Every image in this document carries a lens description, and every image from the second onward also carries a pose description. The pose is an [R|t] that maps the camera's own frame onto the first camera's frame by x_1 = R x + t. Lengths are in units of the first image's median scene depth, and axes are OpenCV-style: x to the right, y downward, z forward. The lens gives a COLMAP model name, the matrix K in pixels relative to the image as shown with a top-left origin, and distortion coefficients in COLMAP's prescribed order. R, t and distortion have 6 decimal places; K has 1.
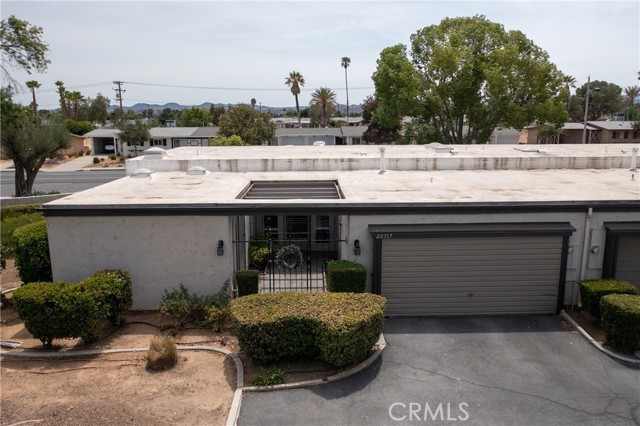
lens RADIAL K [[500.3, 0, 320.0], [0, 500.3, 213.0], [0, 0, 1]] dist [-0.008093, -0.003701]
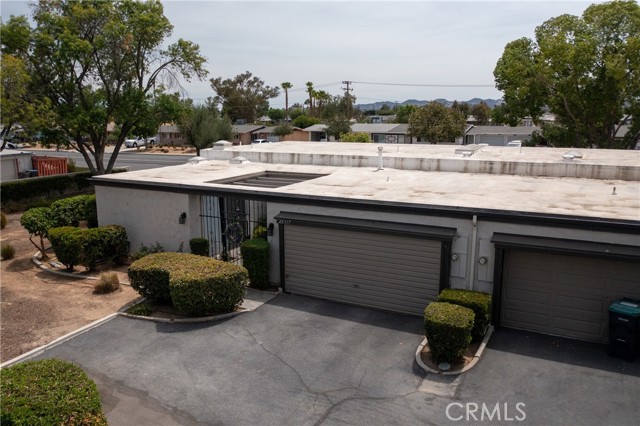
lens RADIAL K [[500.3, 0, 320.0], [0, 500.3, 213.0], [0, 0, 1]] dist [-0.008093, -0.003701]
pose [[0.876785, 0.095698, -0.471265, 0.504784], [-0.092103, 0.995275, 0.030748, -0.011761], [0.471981, 0.016446, 0.881456, 0.012831]]
